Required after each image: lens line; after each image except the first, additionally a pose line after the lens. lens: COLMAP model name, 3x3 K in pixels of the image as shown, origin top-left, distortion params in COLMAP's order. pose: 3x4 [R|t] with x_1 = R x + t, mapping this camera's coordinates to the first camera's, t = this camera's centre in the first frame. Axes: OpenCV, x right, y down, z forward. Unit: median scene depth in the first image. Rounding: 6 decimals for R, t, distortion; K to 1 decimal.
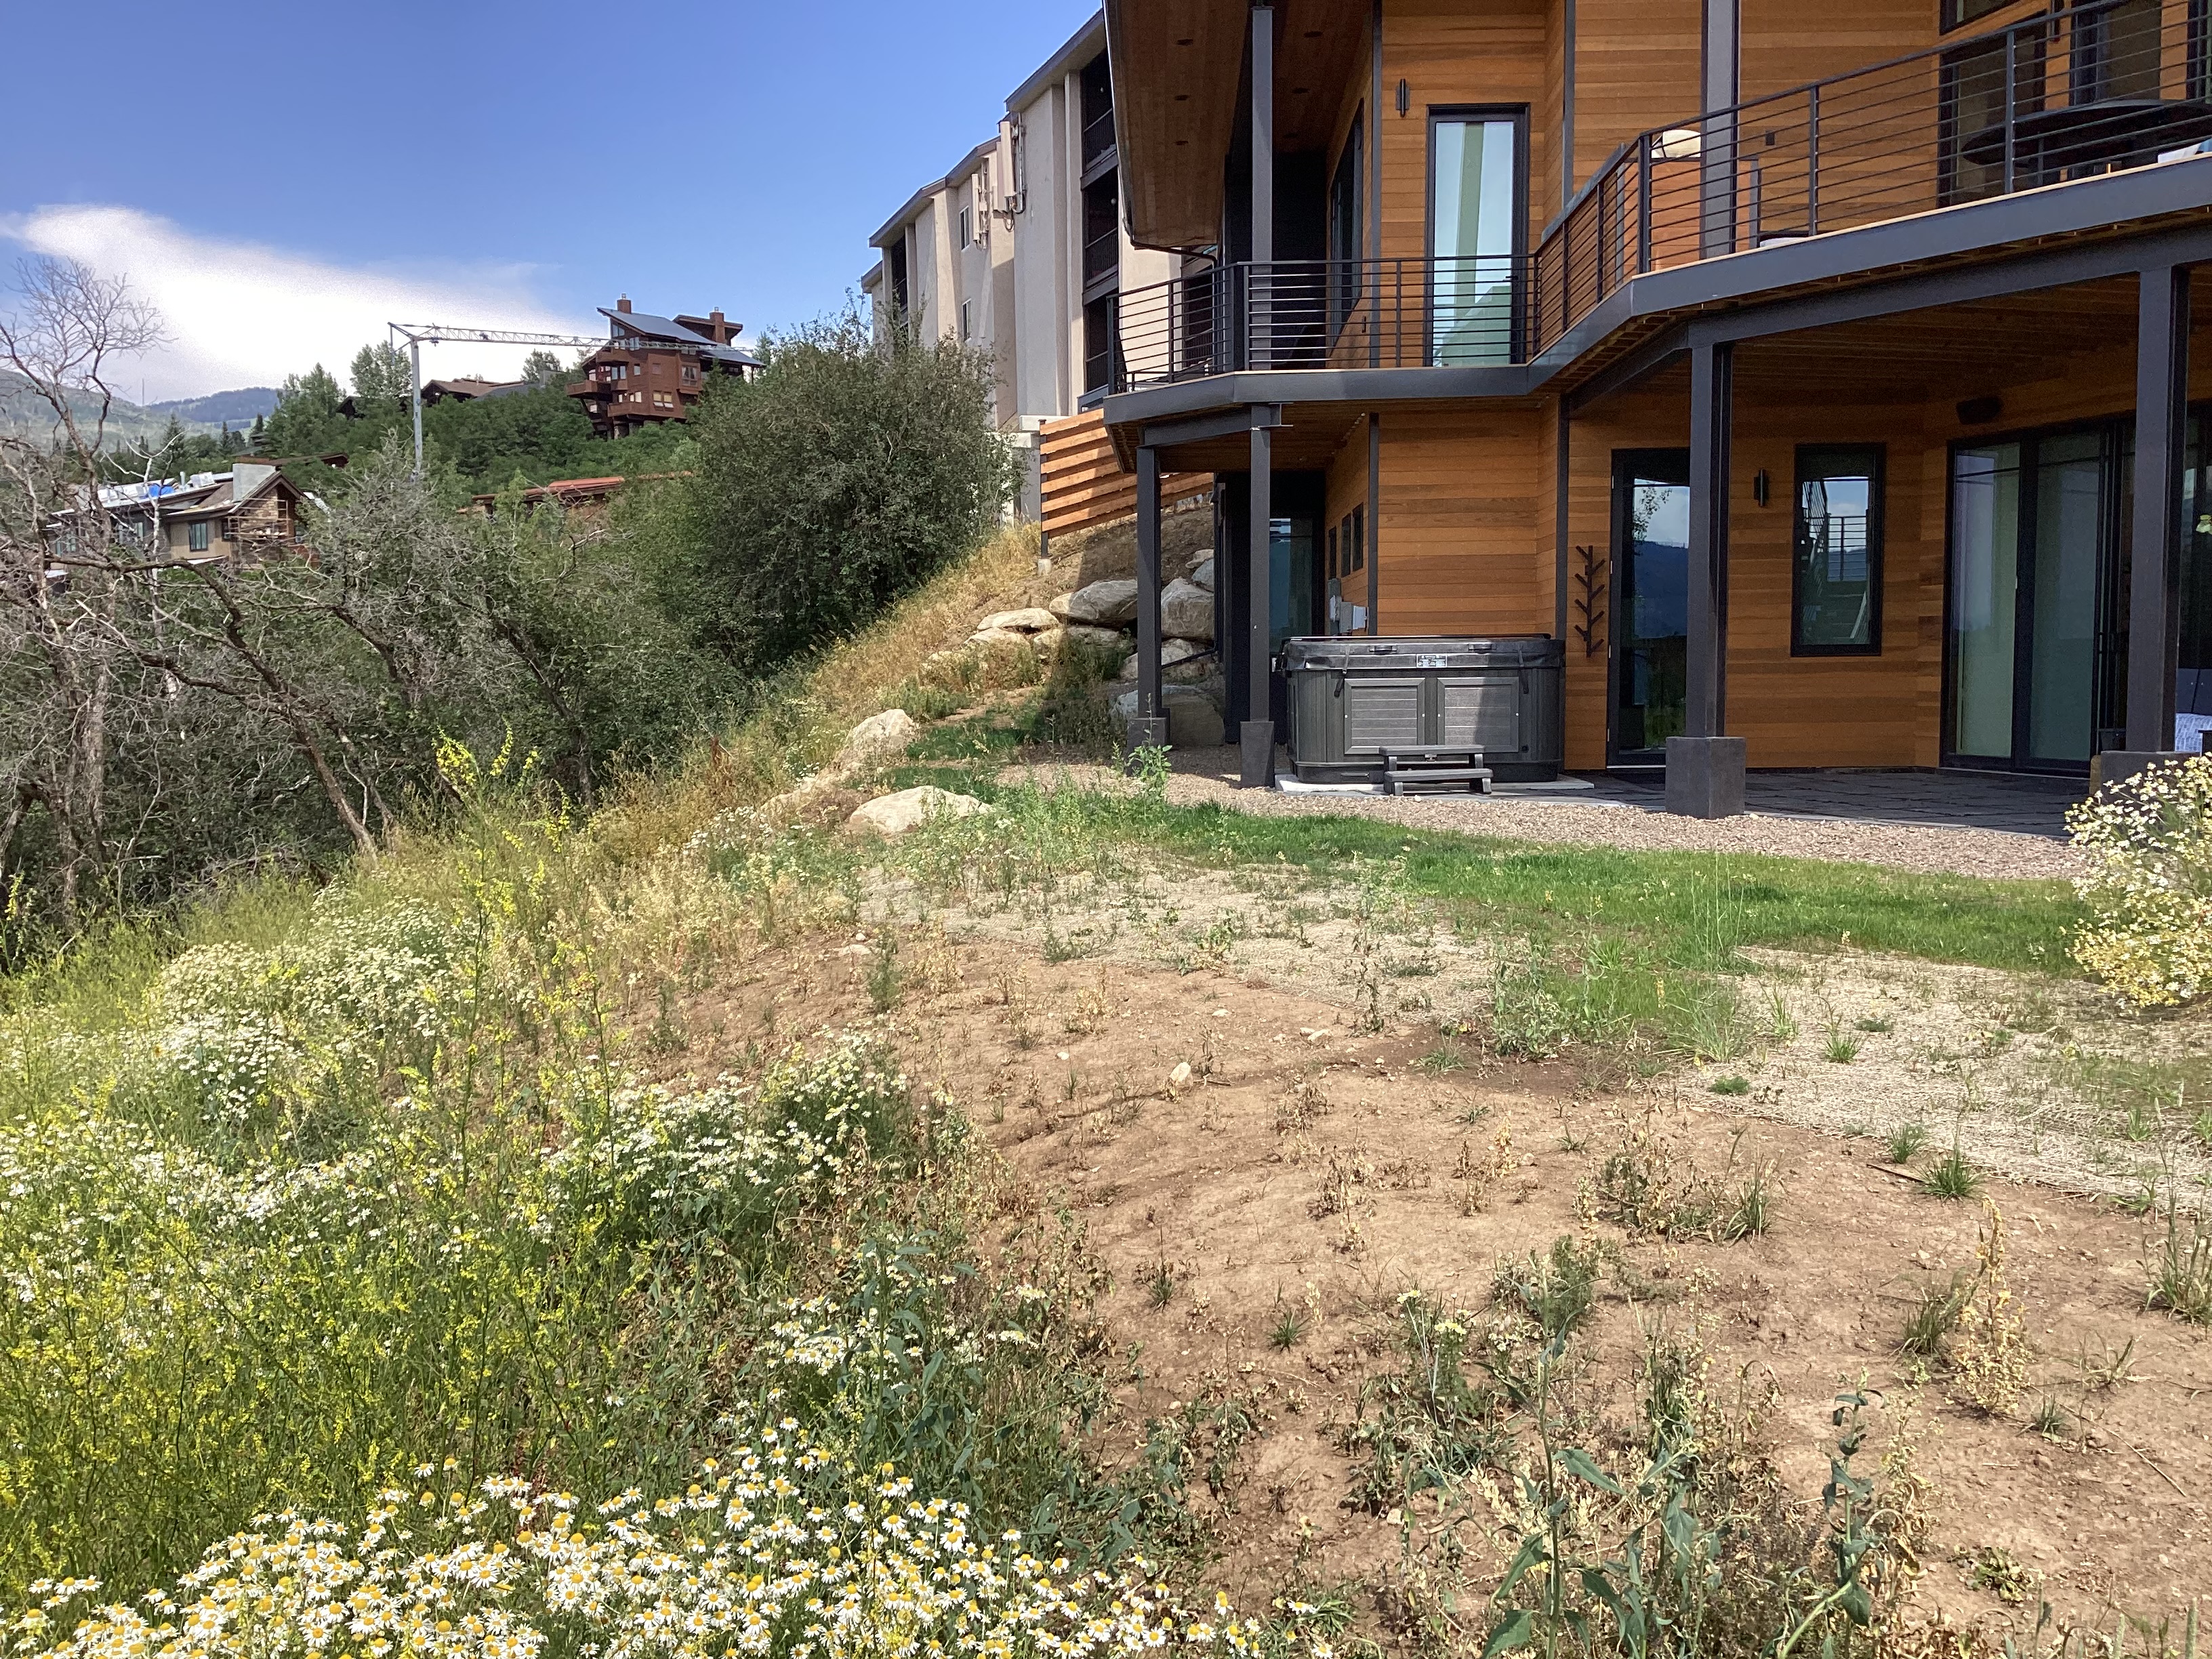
lens RADIAL K [[2009.2, 0, 1112.5], [0, 2009.2, 810.1], [0, 0, 1]] dist [0.135125, -0.288068]
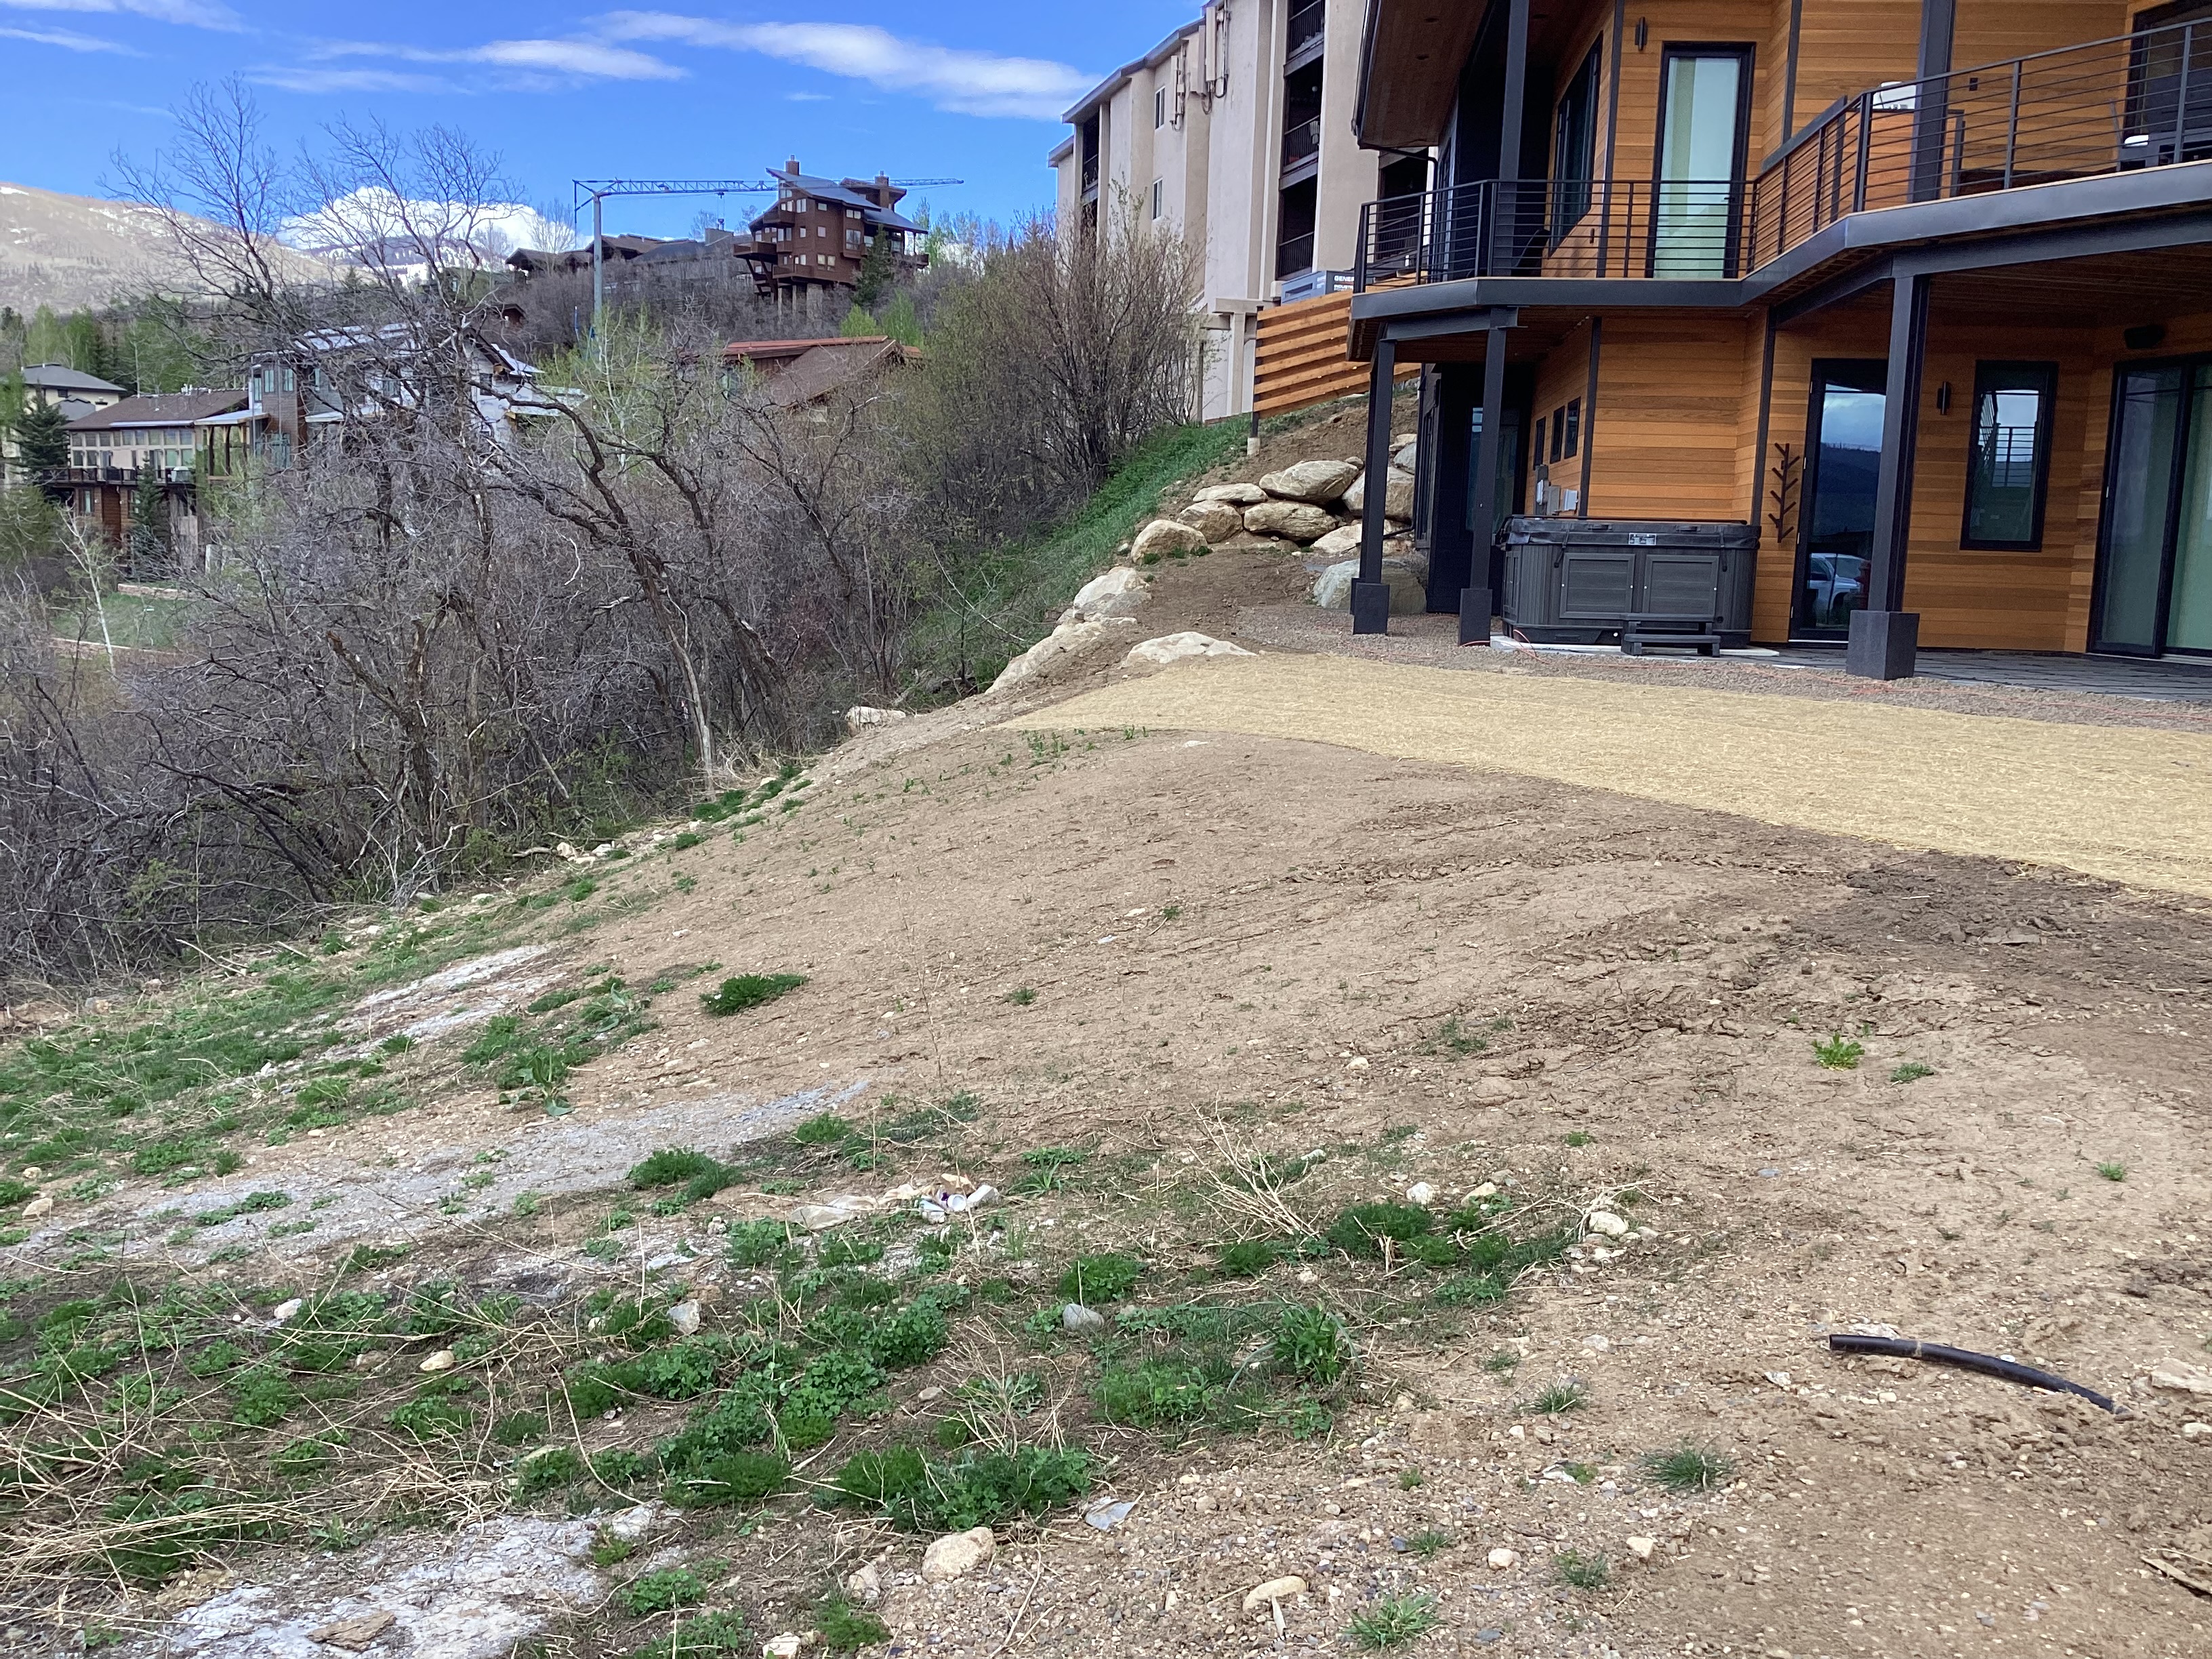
lens RADIAL K [[2002.1, 0, 1144.6], [0, 2002.1, 797.1], [0, 0, 1]] dist [0.131989, -0.272704]
pose [[0.997541, 0.049635, -0.049479, -0.053889], [-0.046977, 0.997462, 0.053508, 0.021727], [0.052009, -0.051053, 0.997341, -0.151130]]
